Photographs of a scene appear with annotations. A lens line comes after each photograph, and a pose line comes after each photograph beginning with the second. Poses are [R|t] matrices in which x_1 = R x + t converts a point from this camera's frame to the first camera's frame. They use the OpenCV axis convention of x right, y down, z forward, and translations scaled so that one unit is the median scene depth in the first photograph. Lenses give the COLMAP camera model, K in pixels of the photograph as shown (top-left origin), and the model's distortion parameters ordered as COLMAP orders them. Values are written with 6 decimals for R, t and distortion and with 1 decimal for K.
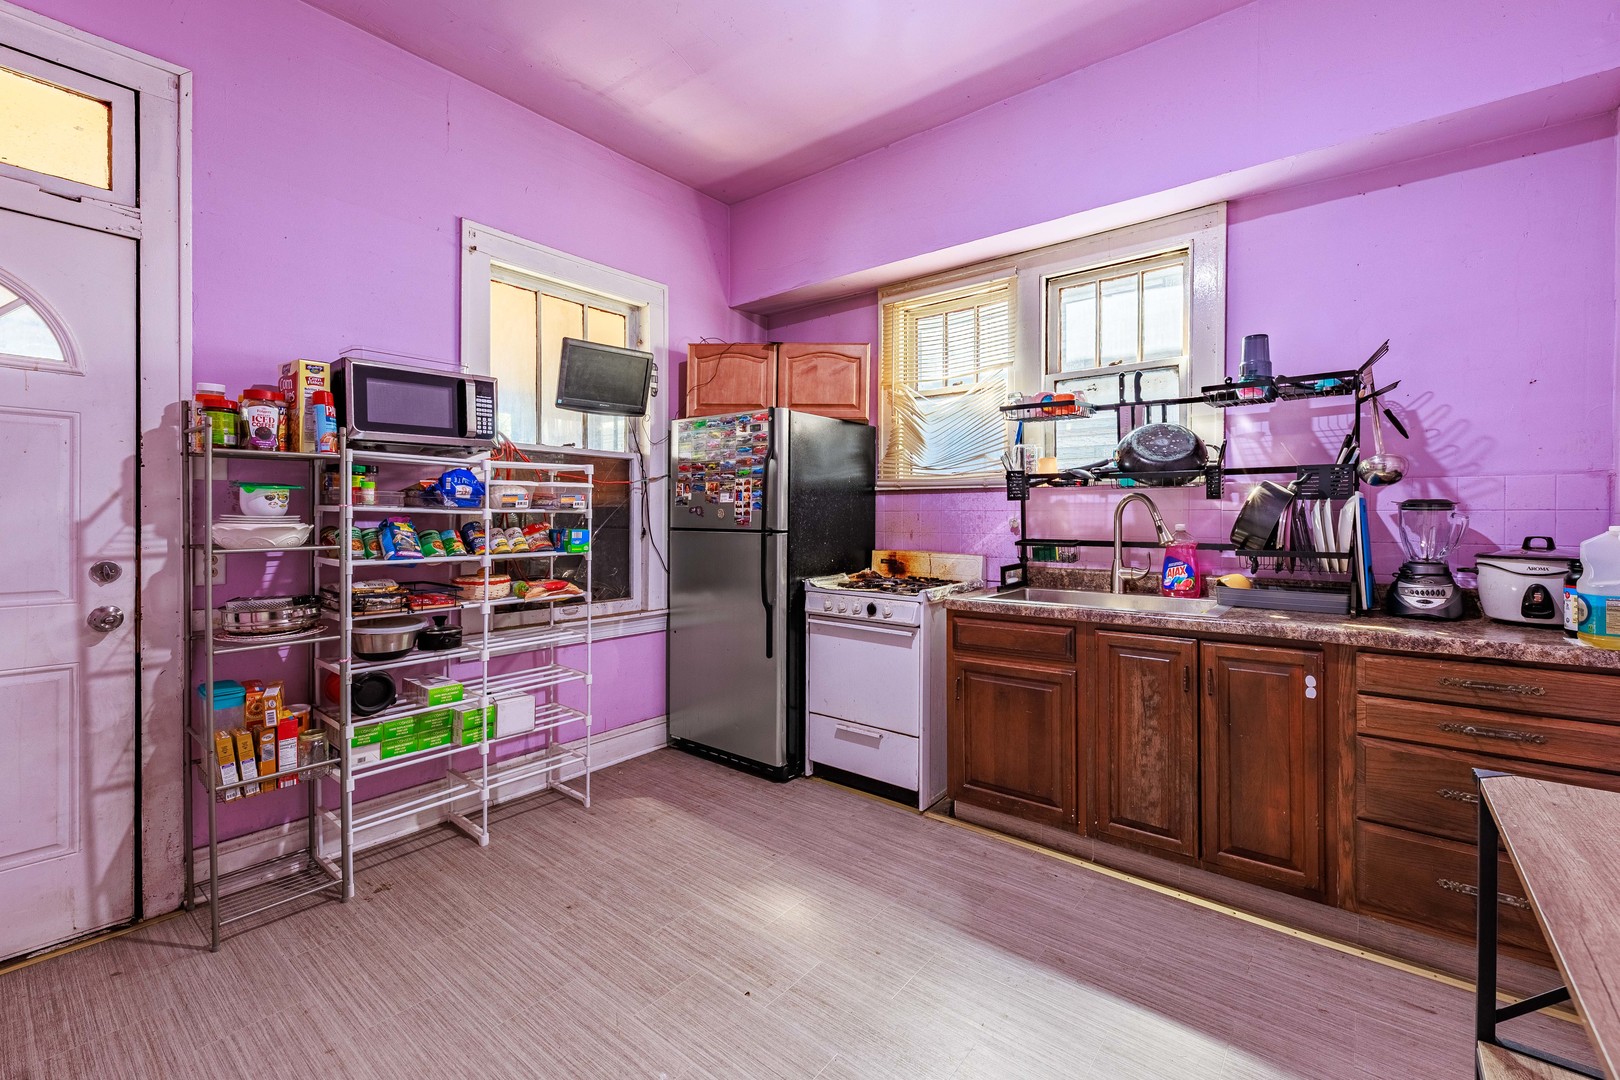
lens RADIAL K [[670.1, 0, 829.7], [0, 670.1, 510.9], [0, 0, 1]] dist [0.007817, -0.000267]
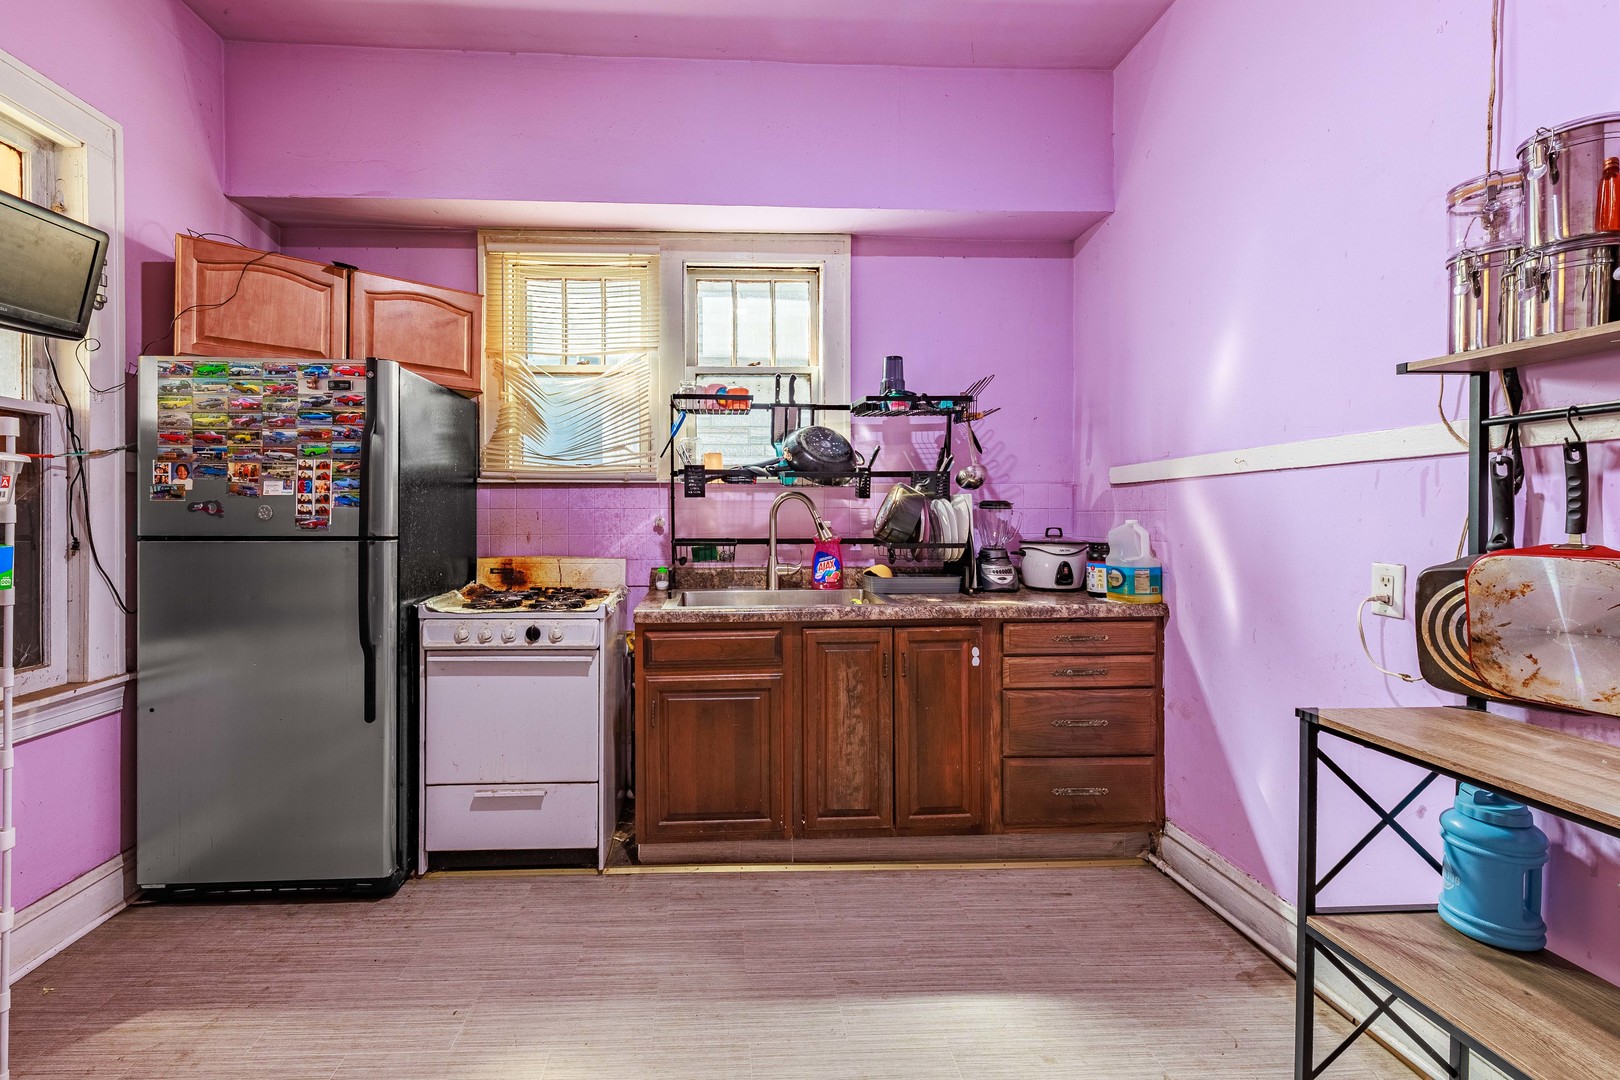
lens RADIAL K [[670.1, 0, 829.7], [0, 670.1, 510.9], [0, 0, 1]] dist [0.007817, -0.000267]
pose [[0.770456, -0.000889, 0.637493, -0.164073], [-0.001874, 0.999992, 0.003660, -0.000950], [-0.637491, -0.004015, 0.770447, 0.166733]]
